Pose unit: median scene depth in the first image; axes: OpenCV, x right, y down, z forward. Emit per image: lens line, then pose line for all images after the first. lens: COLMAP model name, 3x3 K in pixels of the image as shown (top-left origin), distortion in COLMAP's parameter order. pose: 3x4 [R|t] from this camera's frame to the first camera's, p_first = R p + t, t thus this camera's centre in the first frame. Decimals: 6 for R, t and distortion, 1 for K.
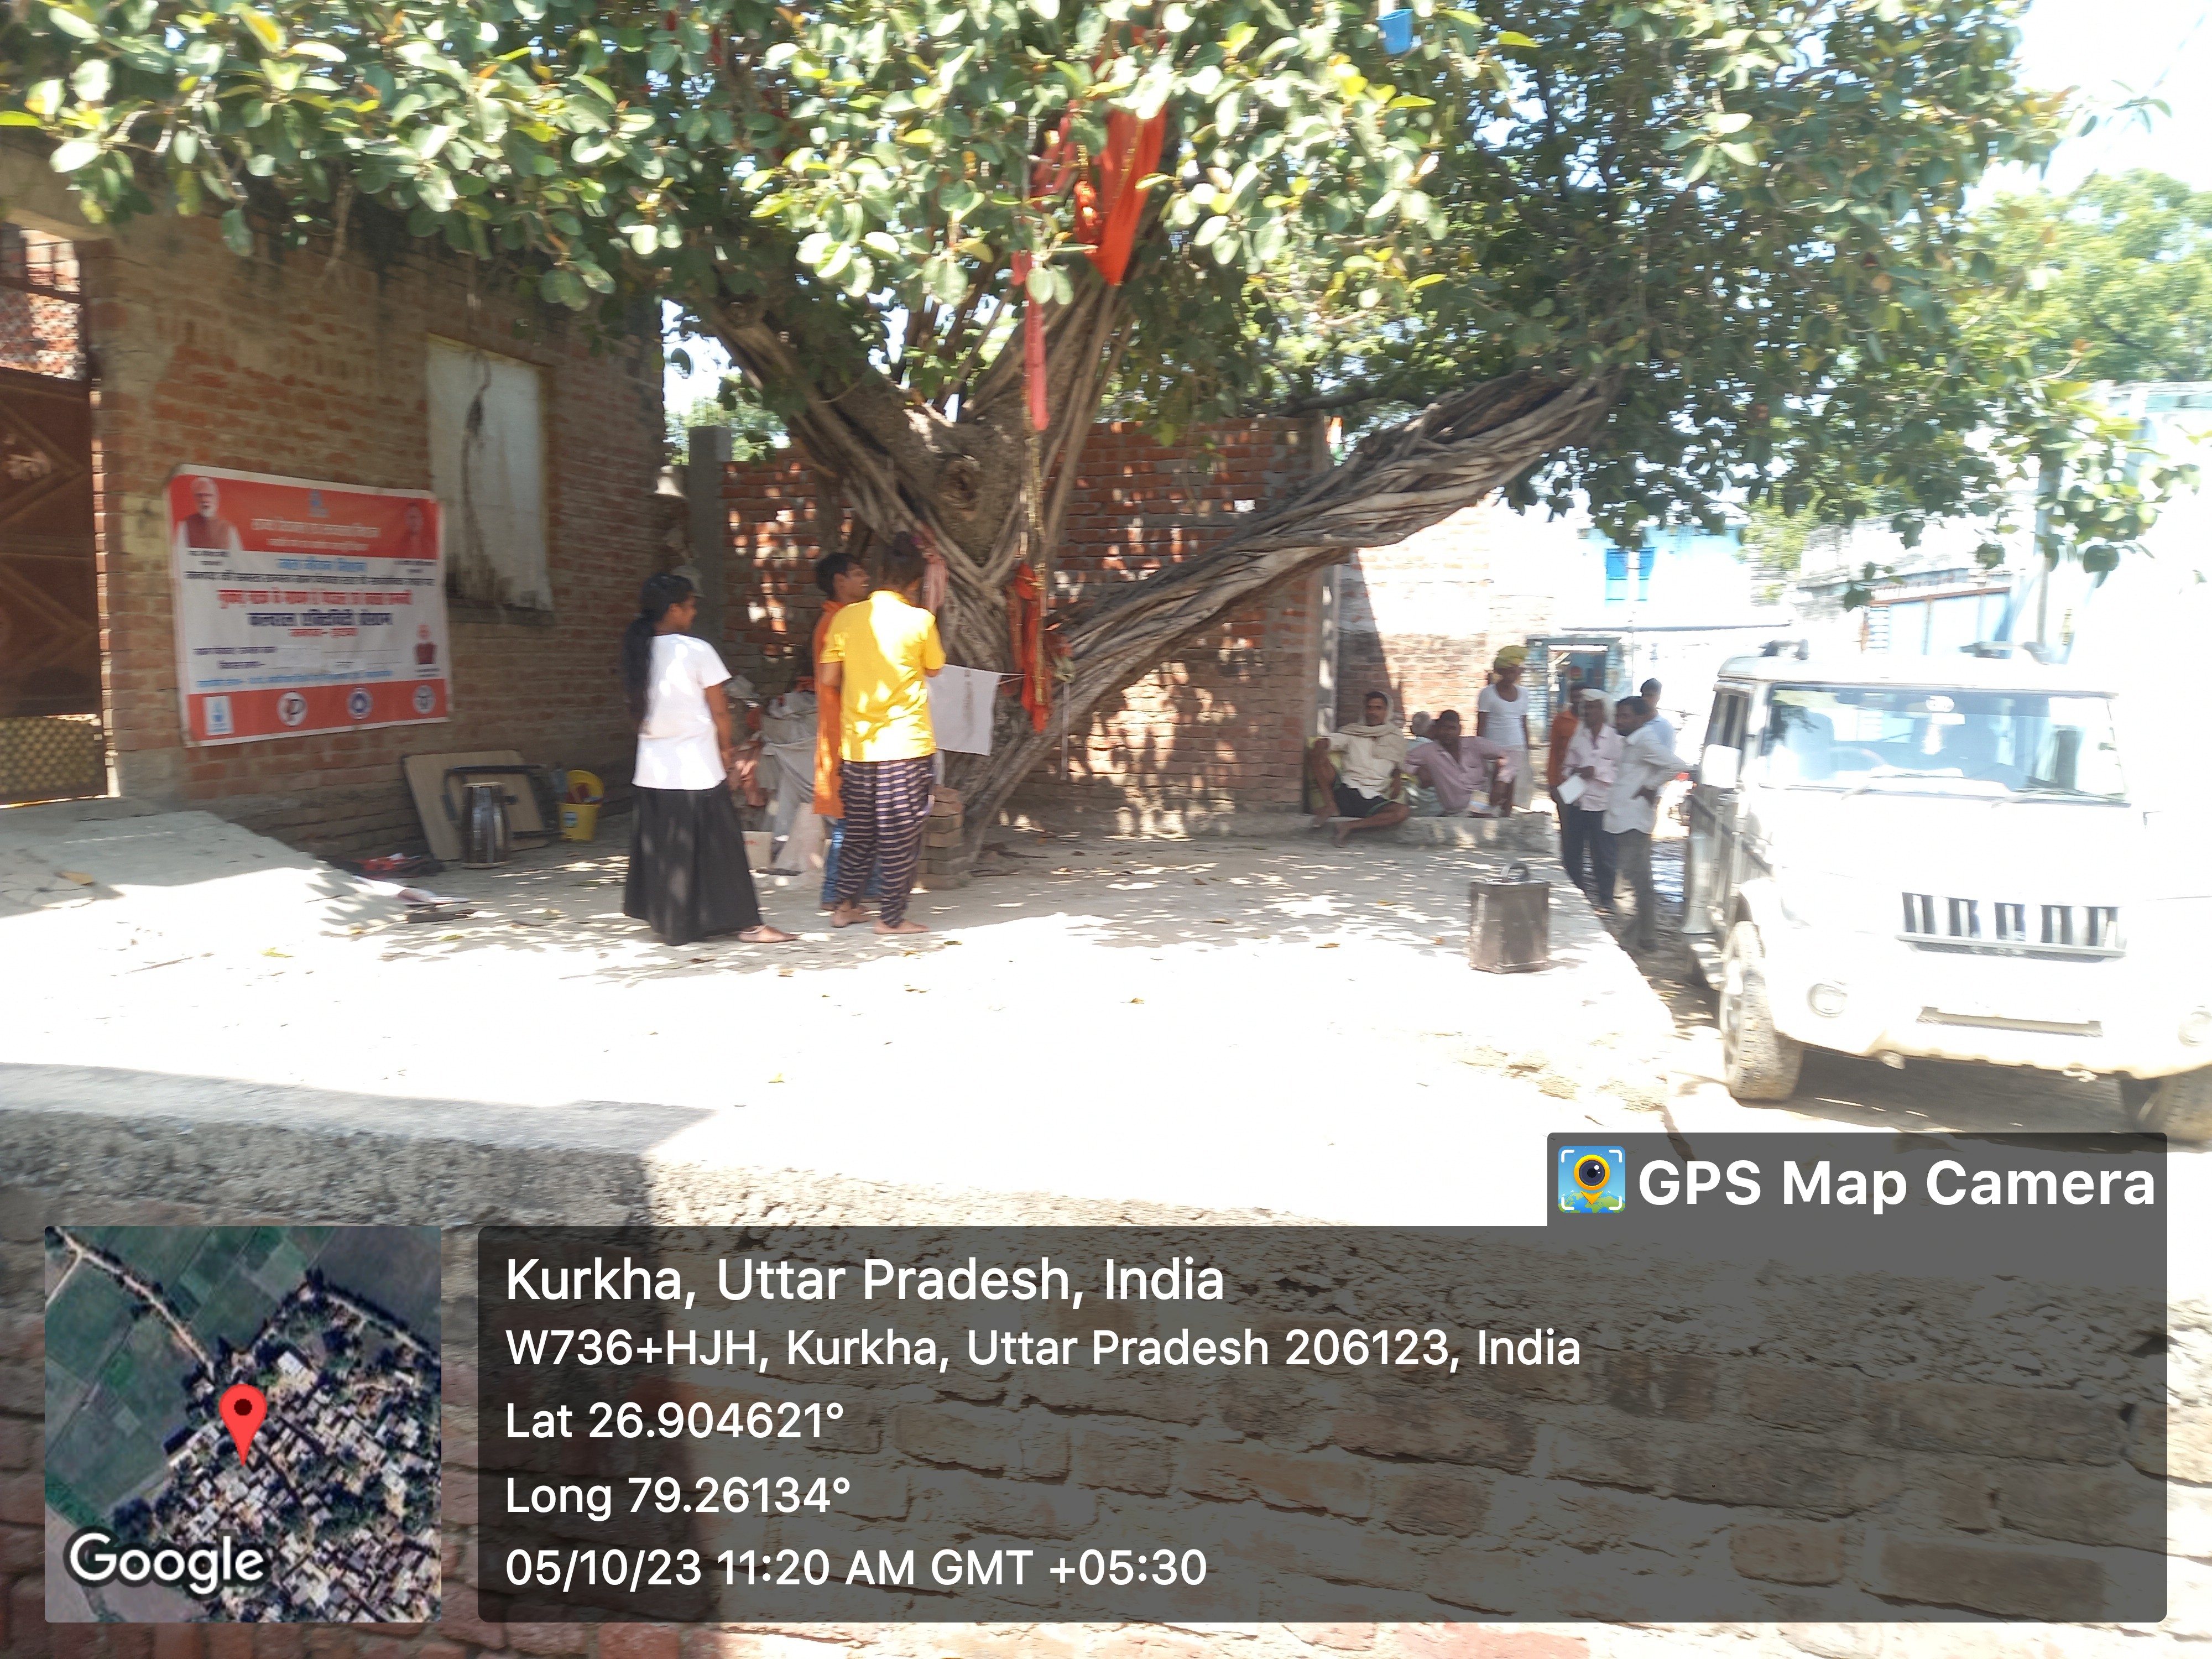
lens RADIAL K [[1613.2, 0, 1085.4], [0, 1613.2, 820.4], [0, 0, 1]] dist [0.082002, -0.096698]
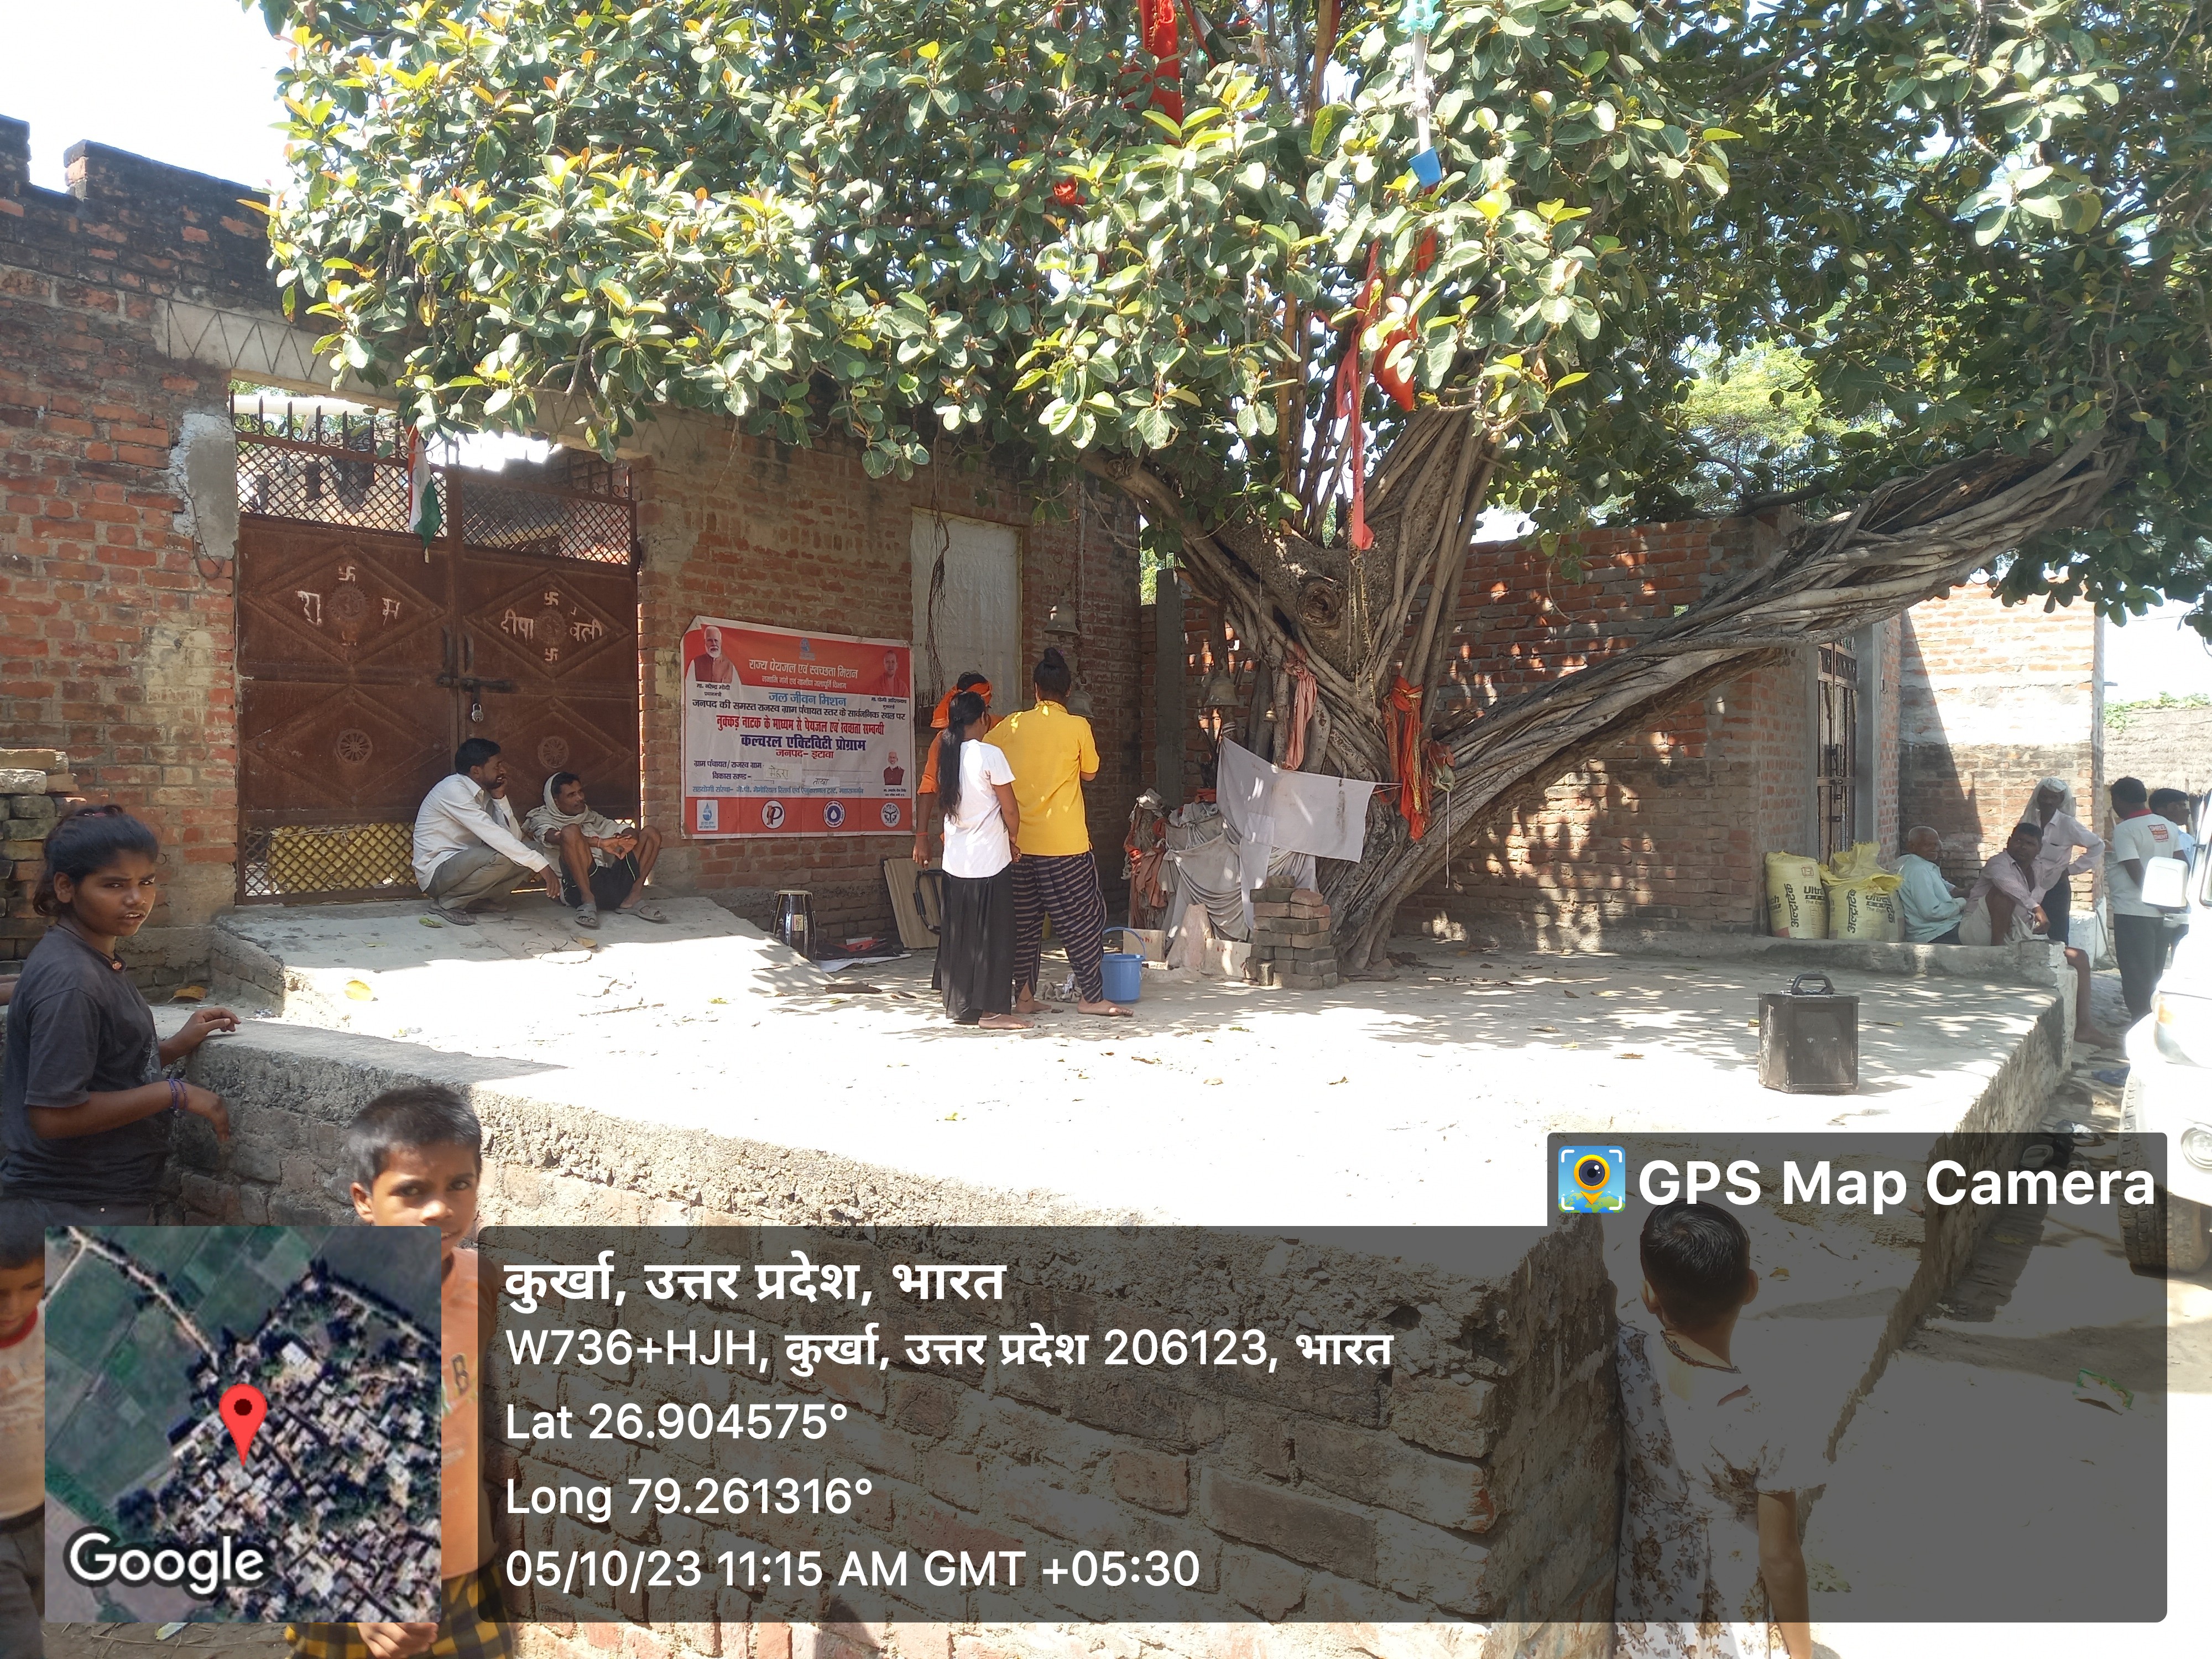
lens RADIAL K [[1613.2, 0, 1085.4], [0, 1613.2, 820.4], [0, 0, 1]] dist [0.082002, -0.096698]
pose [[0.921828, -0.002658, -0.387589, 0.197479], [-0.029769, 0.996537, -0.077634, 0.021496], [0.386454, 0.083103, 0.918557, -0.025790]]
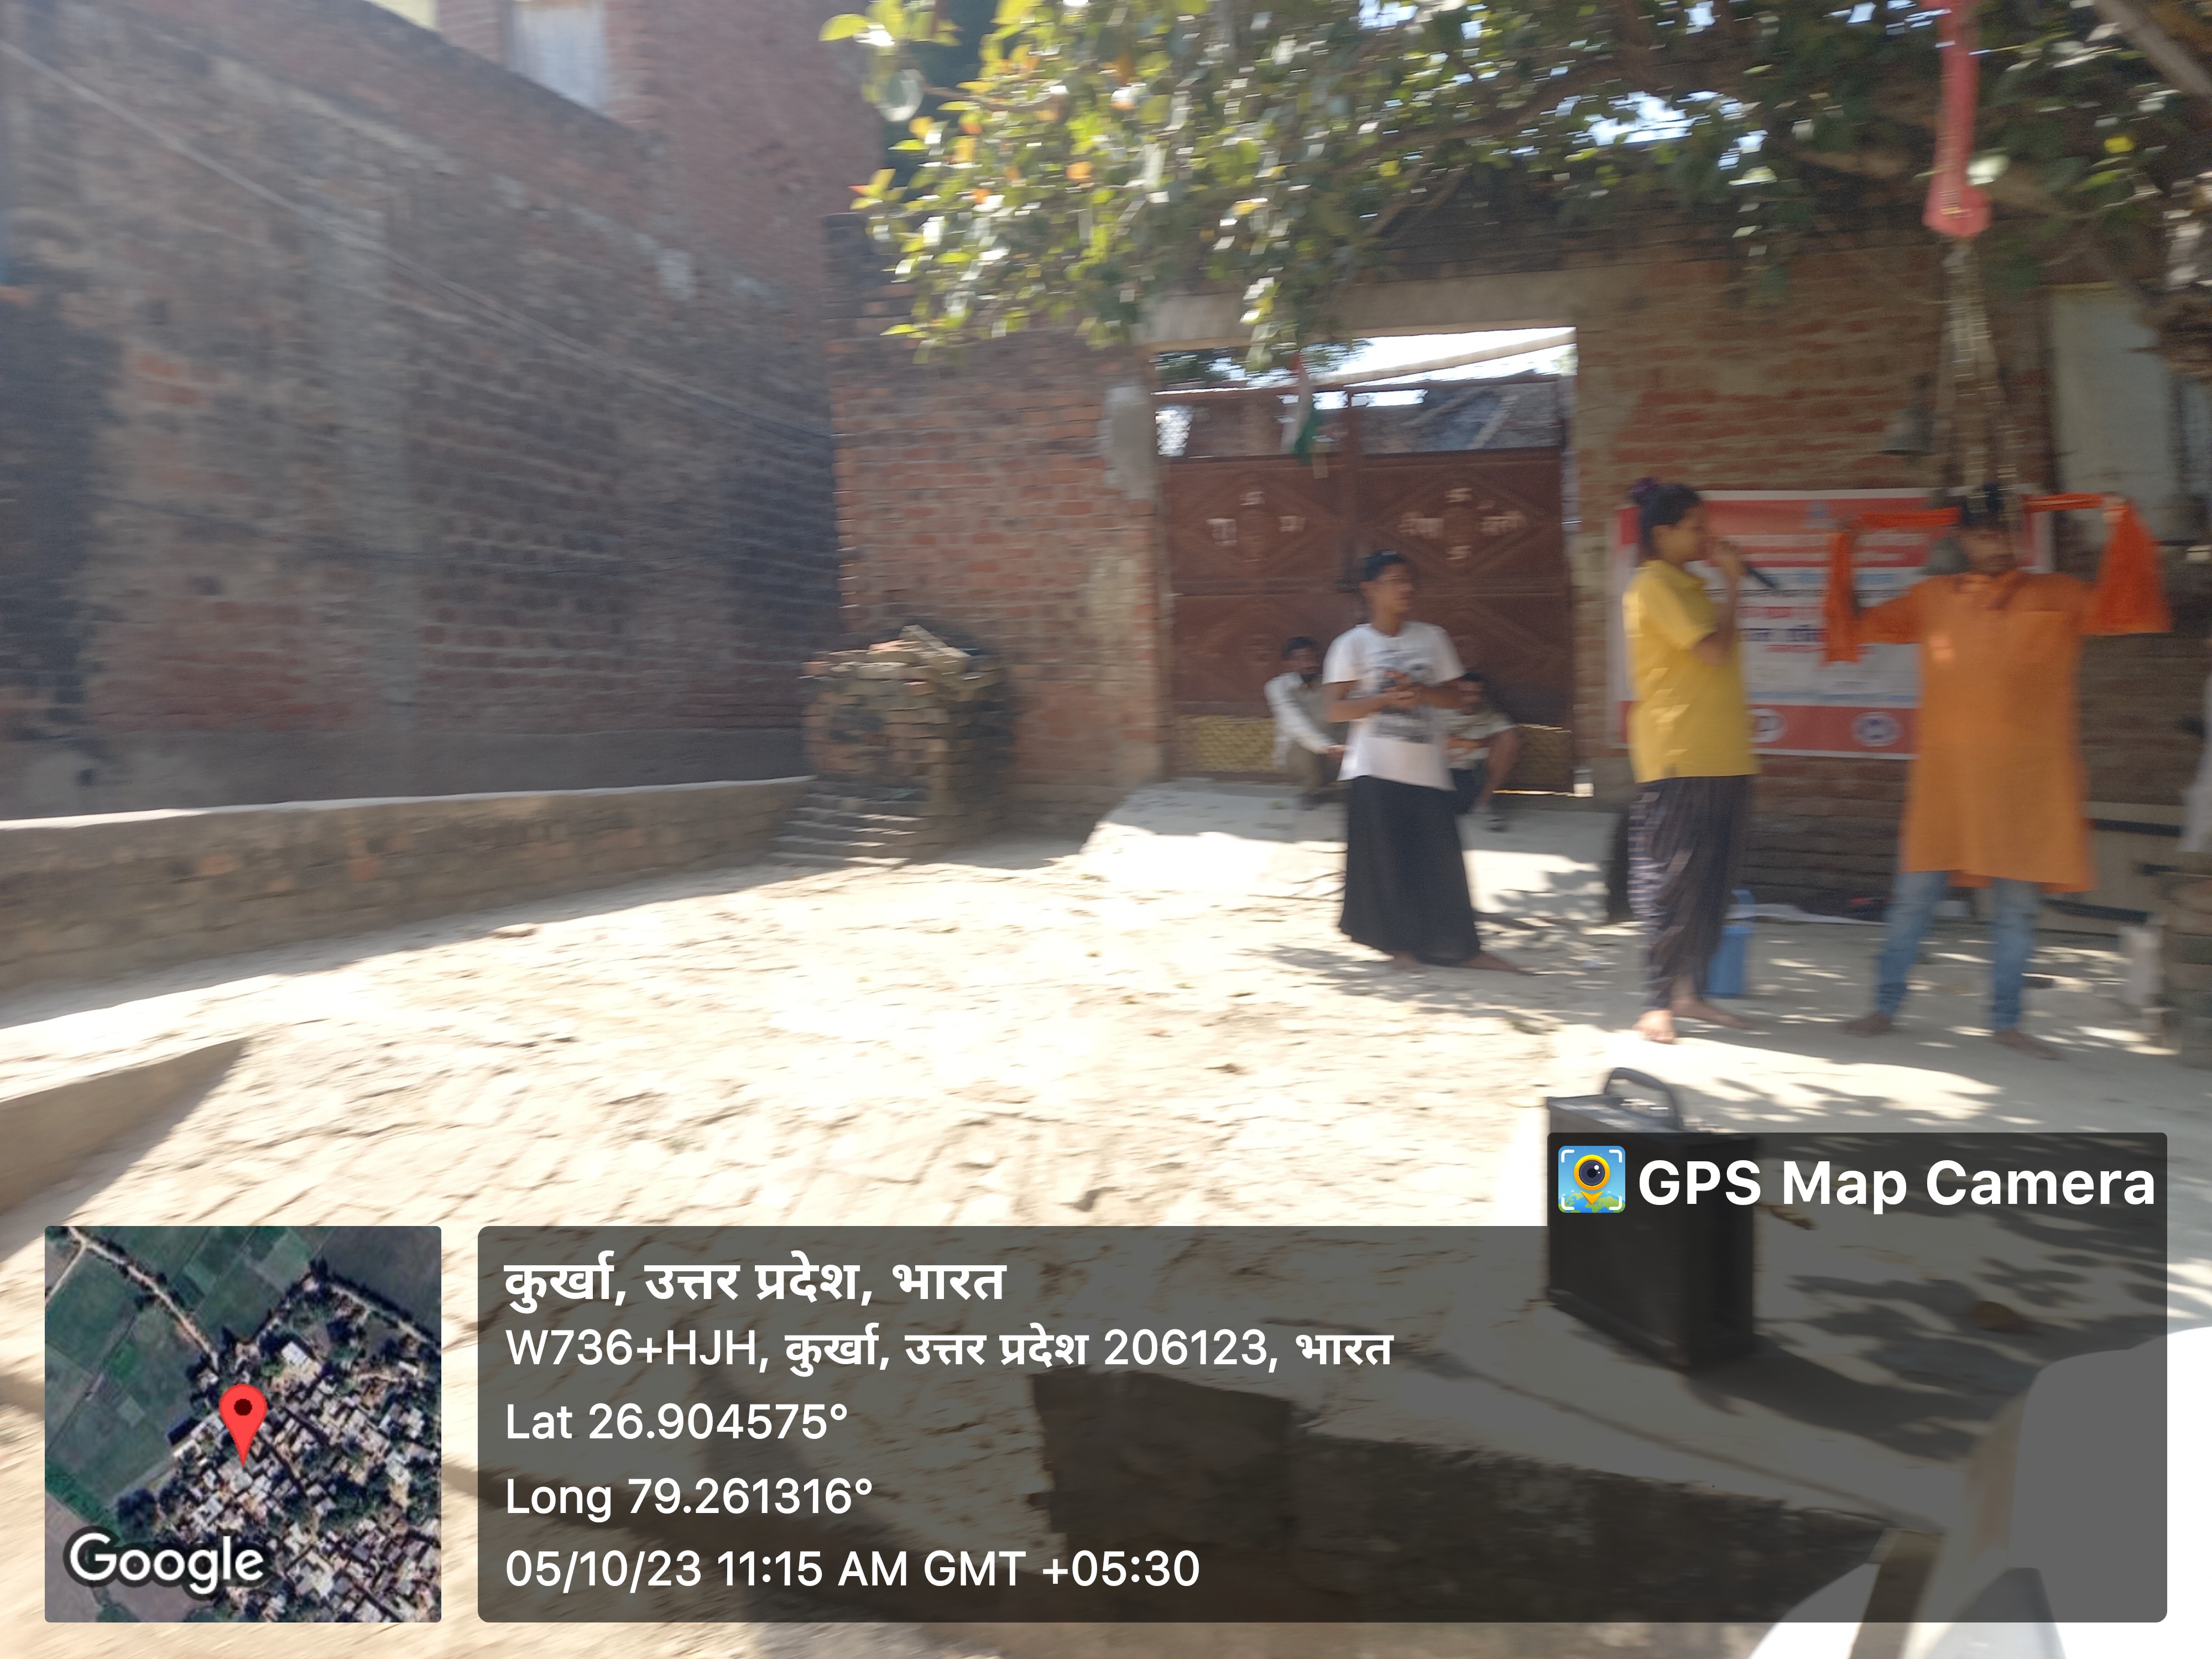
lens RADIAL K [[1607.1, 0, 1103.6], [0, 1607.1, 763.8], [0, 0, 1]] dist [0.089225, -0.133198]
pose [[-0.132161, 0.025164, -0.990909, 0.538294], [-0.126527, 0.991072, 0.042044, -0.041219], [0.983120, 0.130933, -0.127797, 0.761692]]
